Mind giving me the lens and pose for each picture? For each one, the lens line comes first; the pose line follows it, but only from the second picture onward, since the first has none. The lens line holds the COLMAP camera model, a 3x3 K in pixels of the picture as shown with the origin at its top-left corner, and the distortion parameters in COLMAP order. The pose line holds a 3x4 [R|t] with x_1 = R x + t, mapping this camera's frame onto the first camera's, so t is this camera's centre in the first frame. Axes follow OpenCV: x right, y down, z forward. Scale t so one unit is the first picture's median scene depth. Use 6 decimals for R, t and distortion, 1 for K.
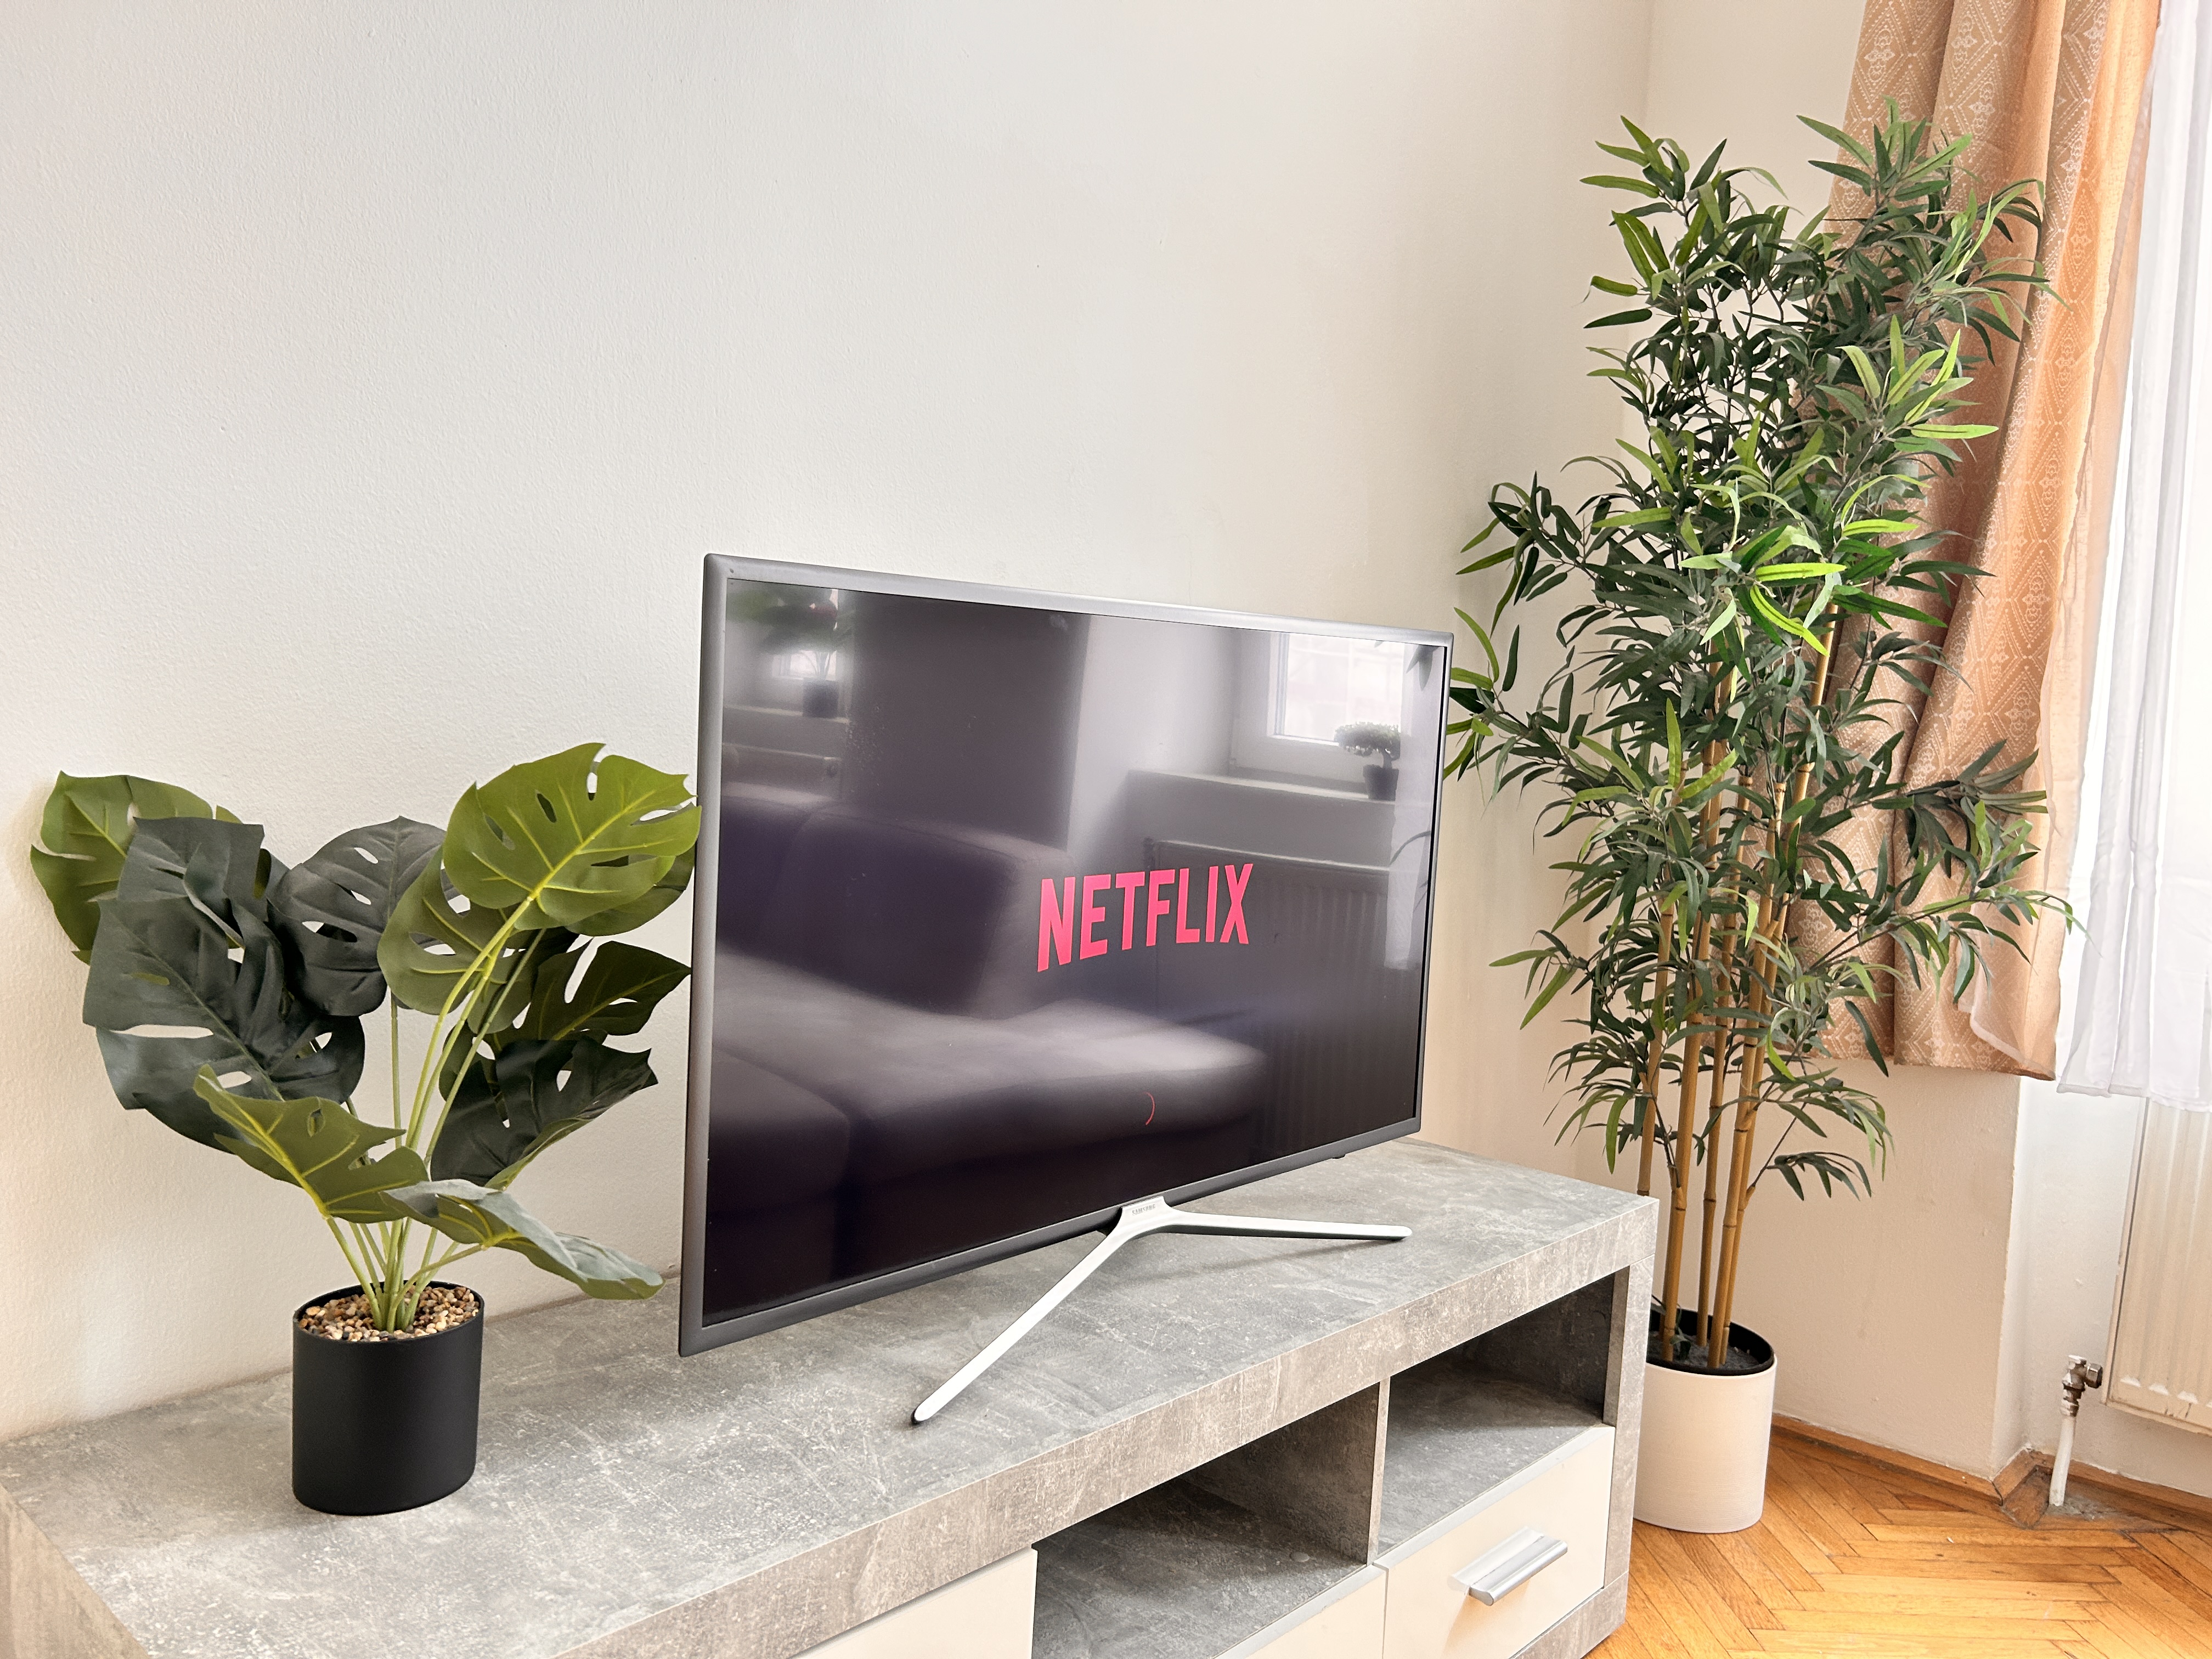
lens RADIAL K [[1670.6, 0, 1106.0], [0, 1670.6, 829.5], [0, 0, 1]] dist [0.051890, -0.061285]
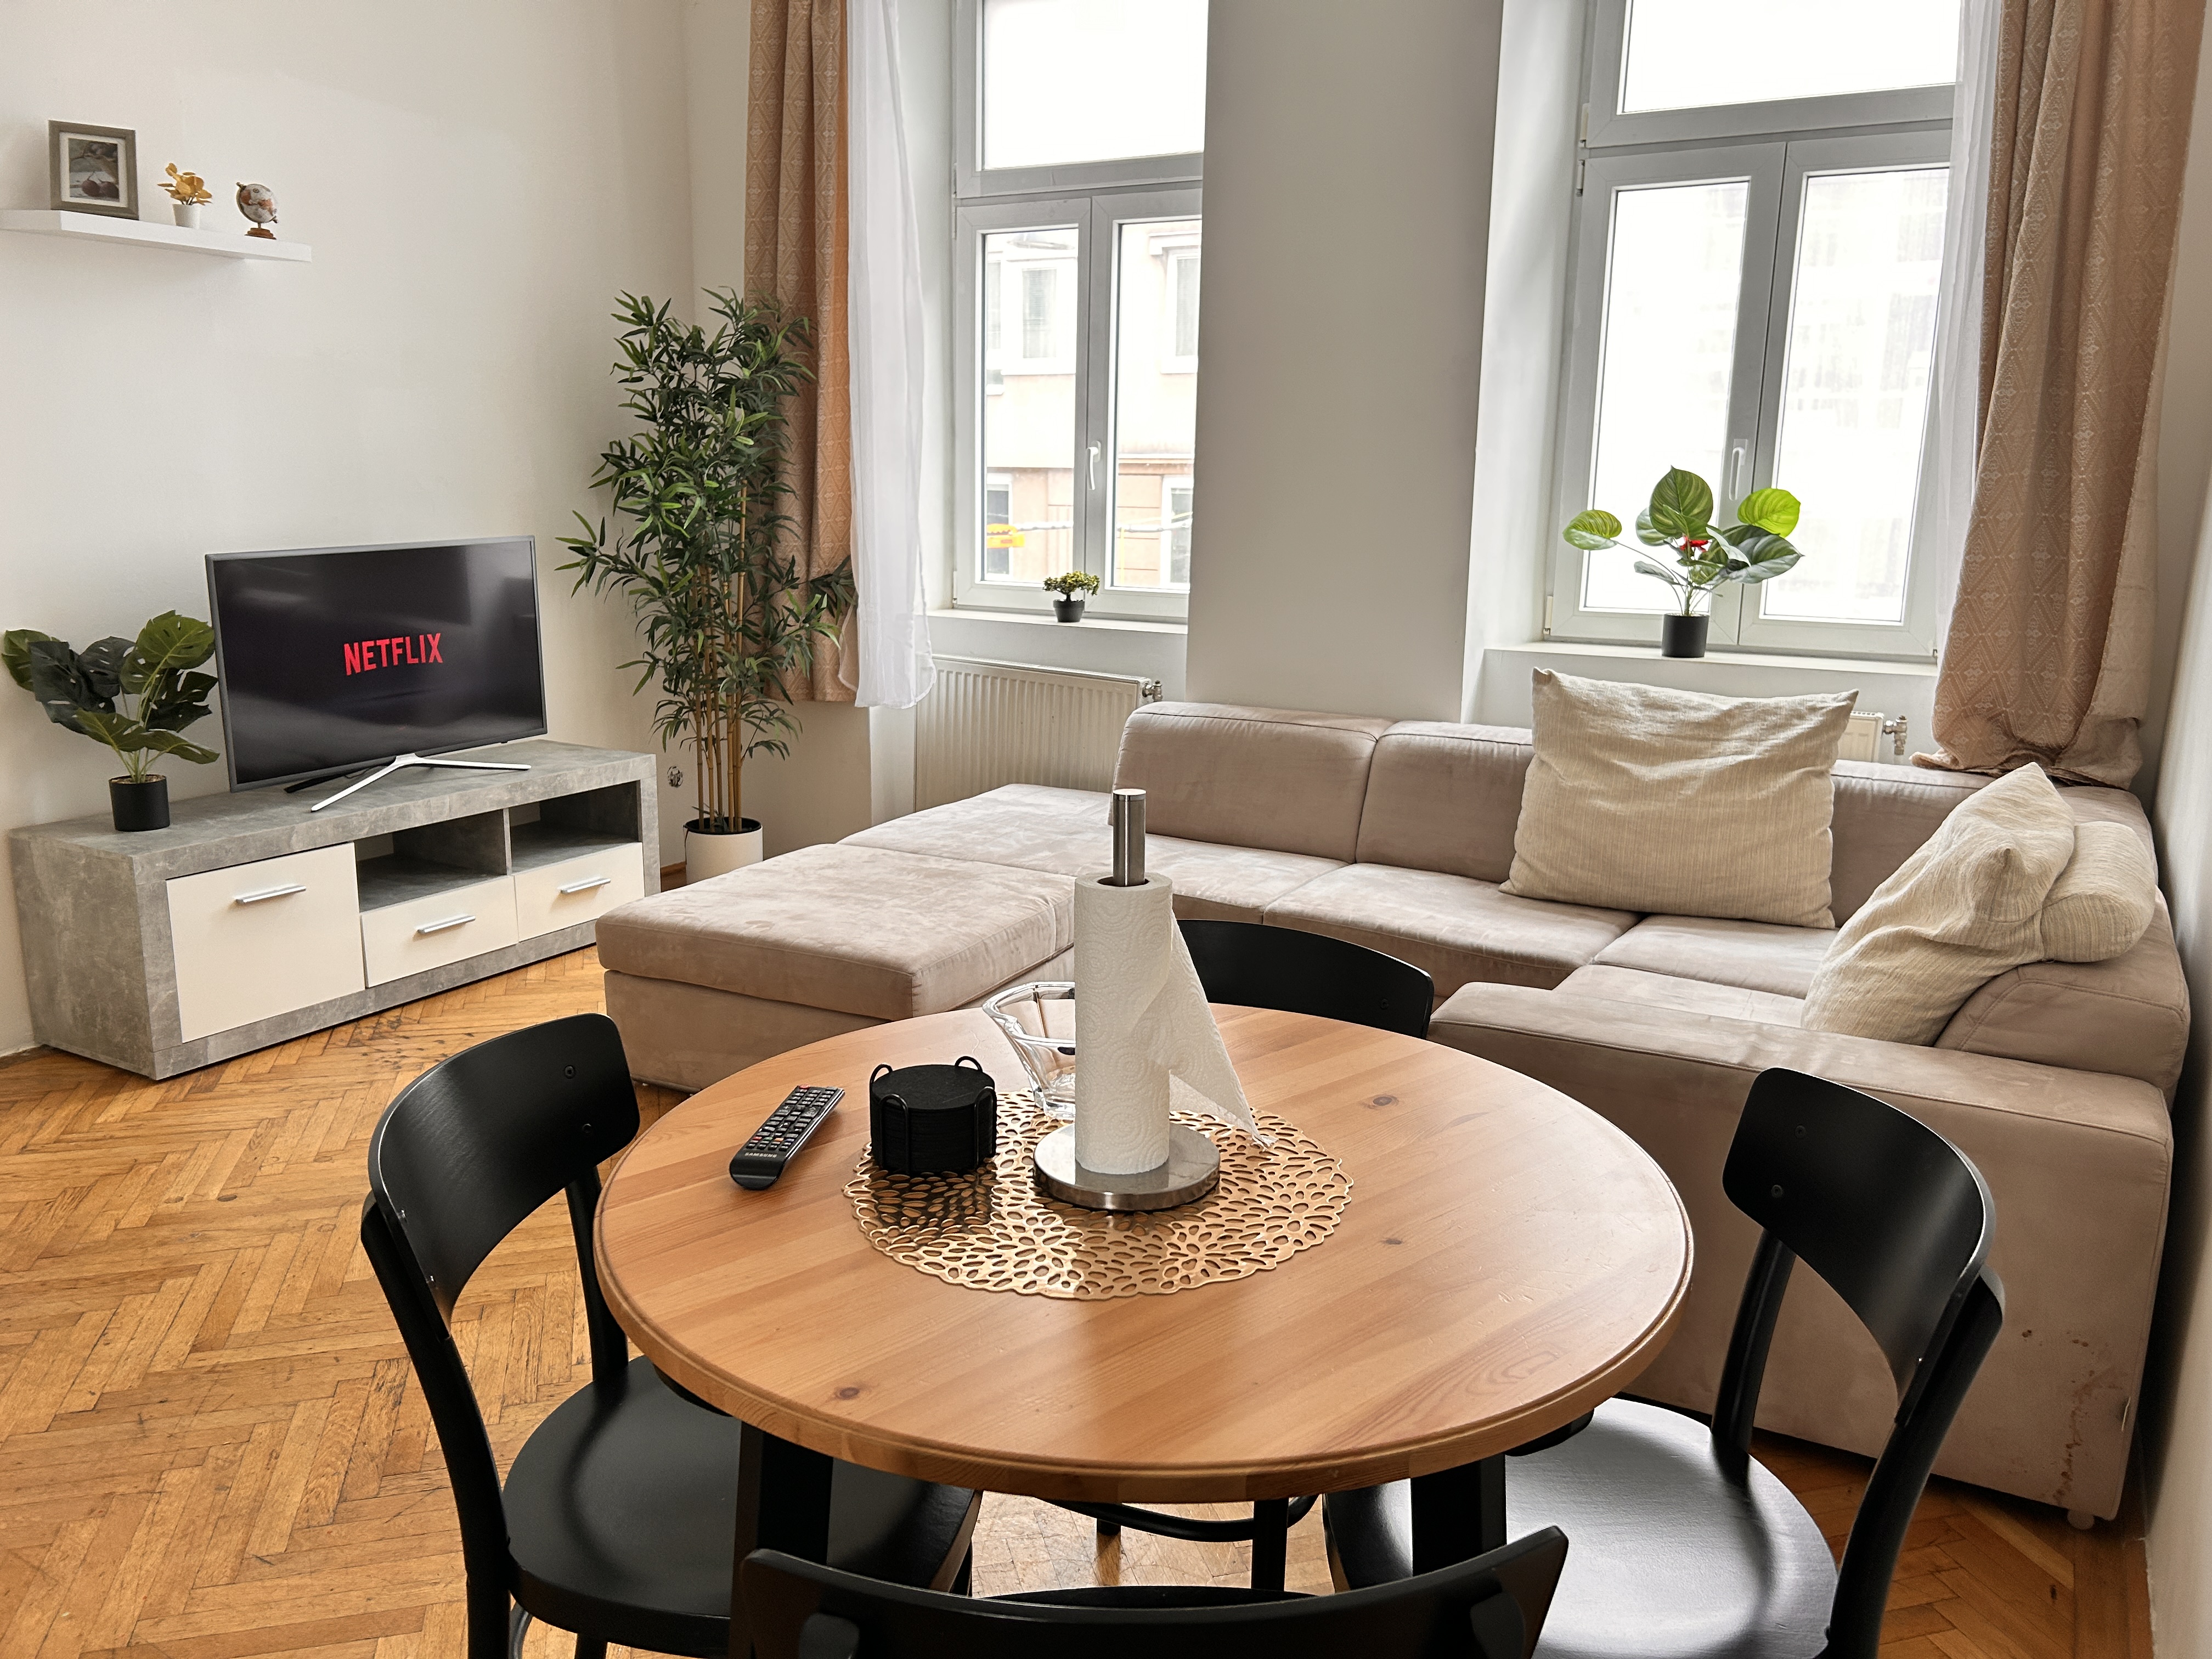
lens RADIAL K [[1679.4, 0, 1087.4], [0, 1679.4, 825.8], [0, 0, 1]] dist [0.062144, -0.067191]
pose [[0.975174, -0.083172, 0.205225, 0.578109], [0.050823, 0.986107, 0.158144, -0.058767], [-0.215527, -0.143788, 0.965854, -2.150304]]
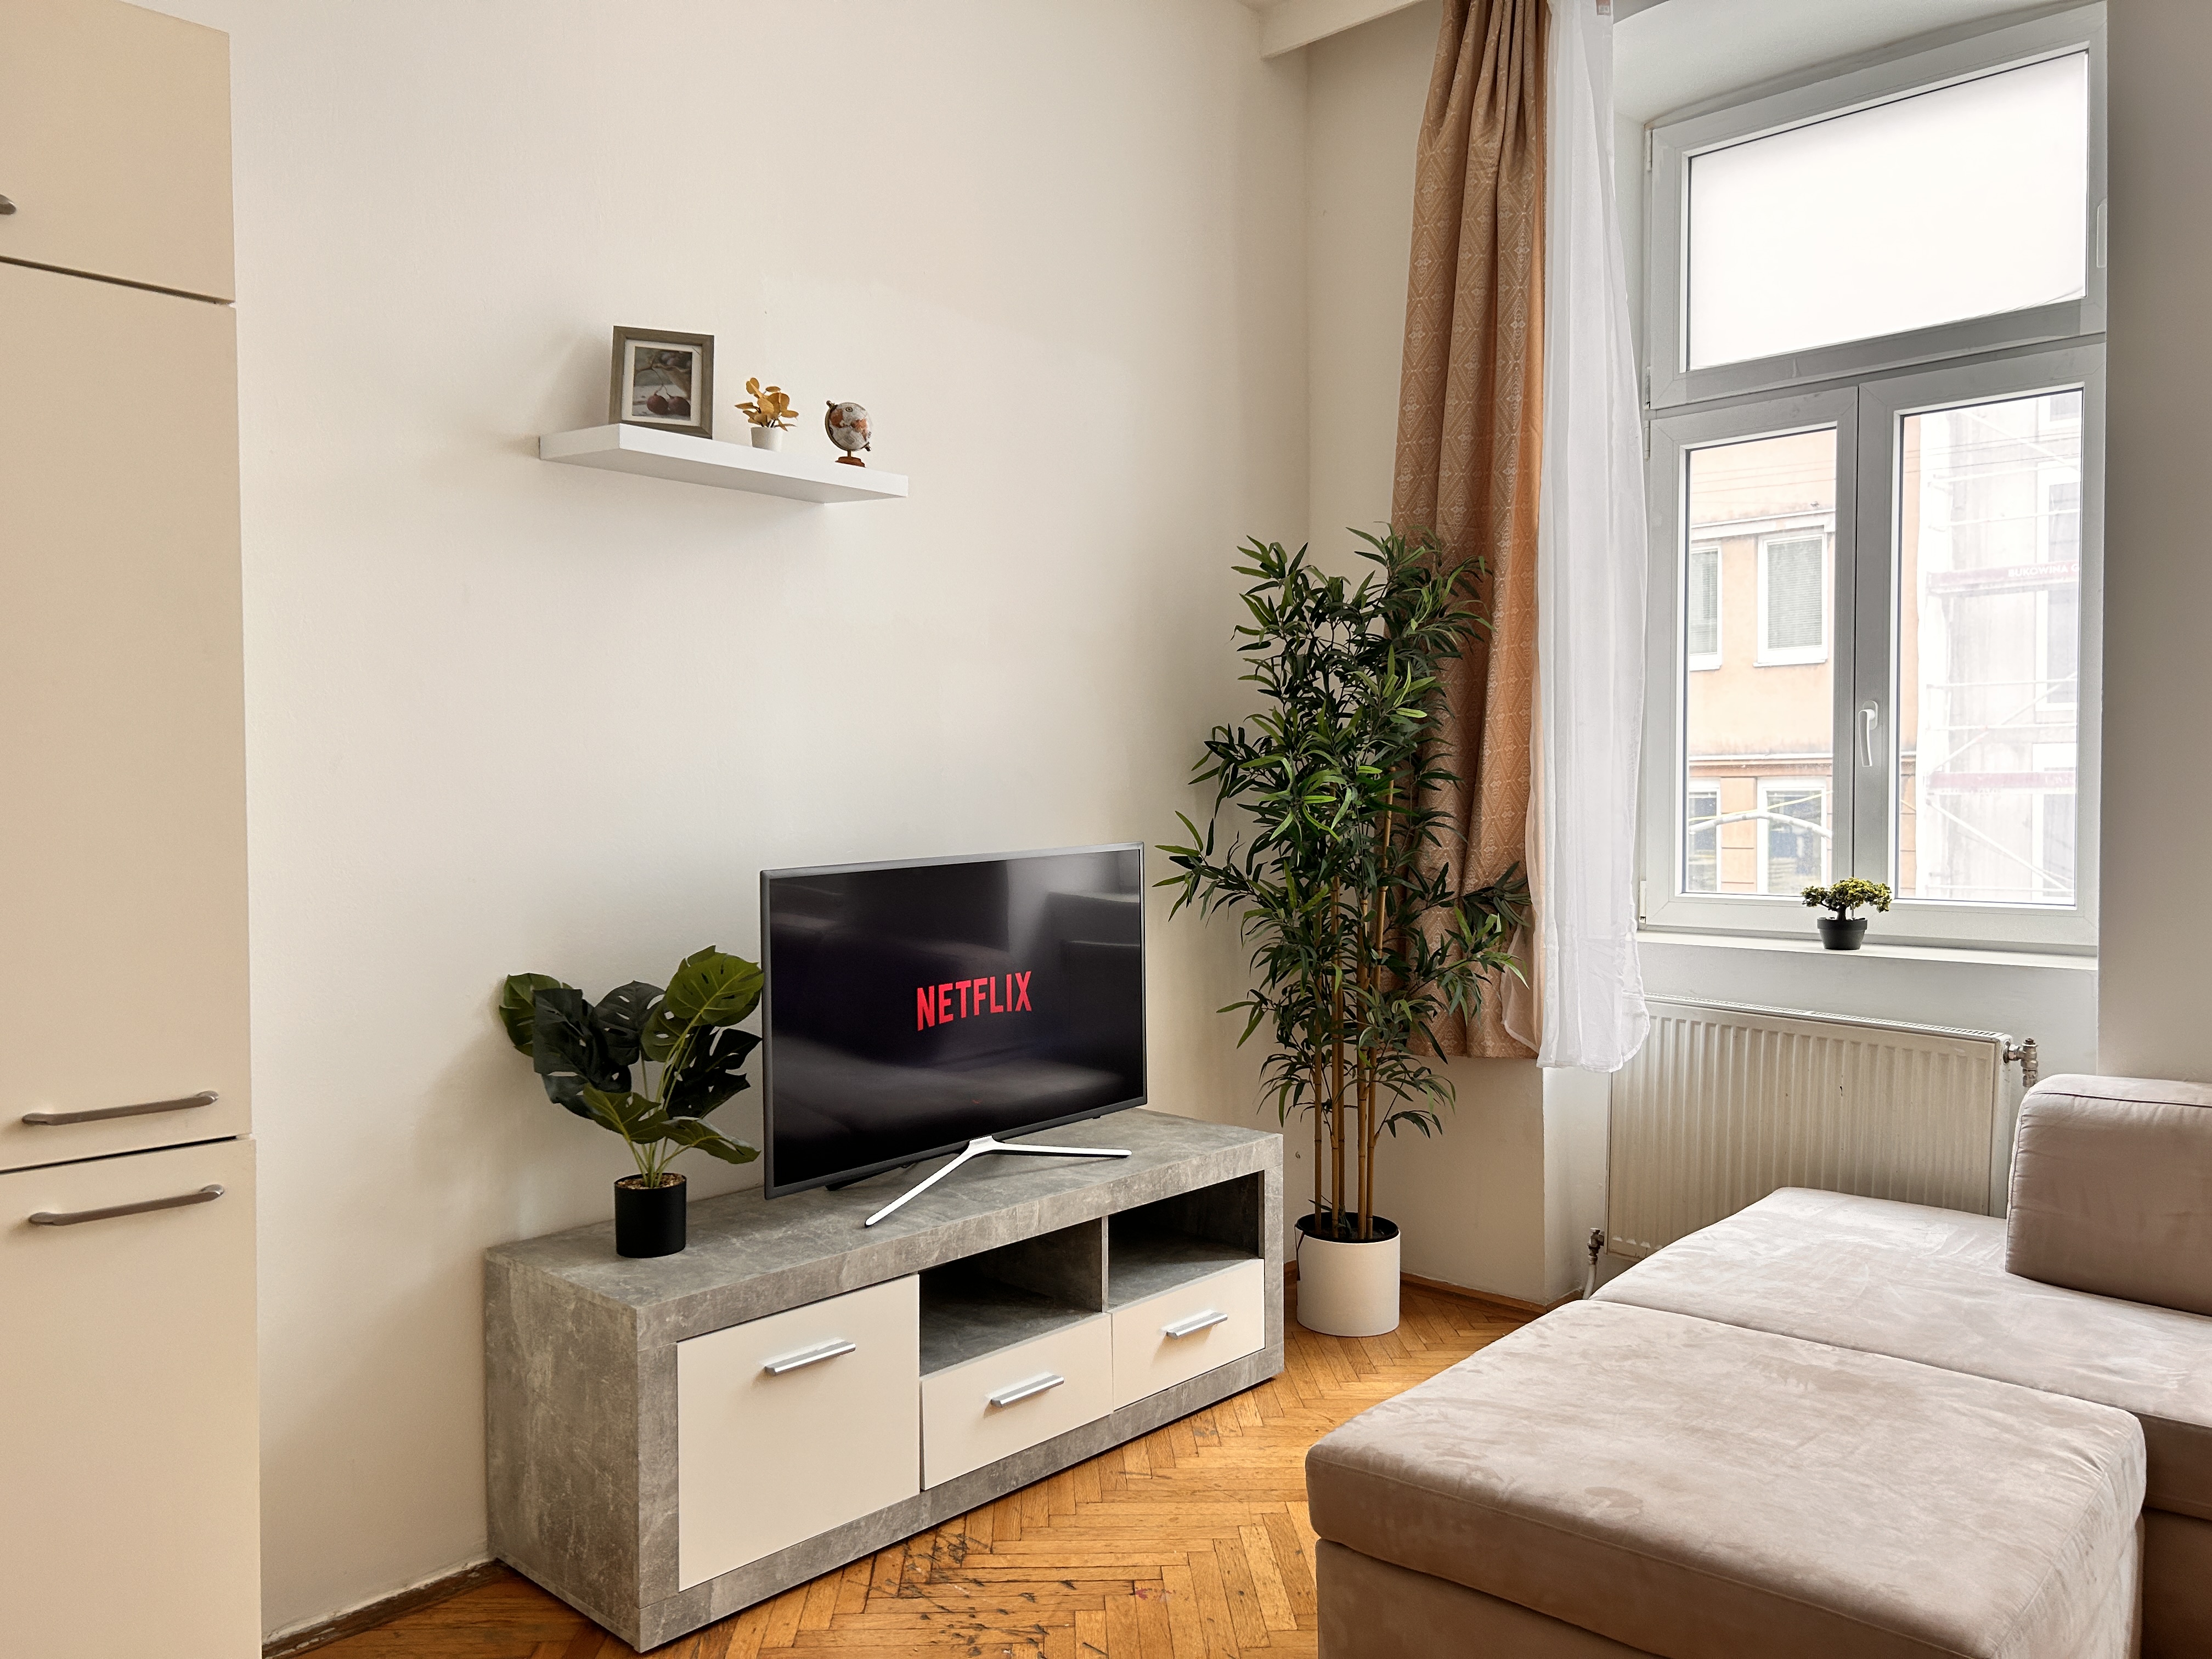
lens RADIAL K [[1677.1, 0, 1112.4], [0, 1677.1, 813.7], [0, 0, 1]] dist [0.086493, -0.115125]
pose [[0.997956, -0.061961, -0.015648, 0.255604], [0.061171, 0.997034, -0.046714, -0.077038], [0.018496, 0.045661, 0.998786, -1.162359]]
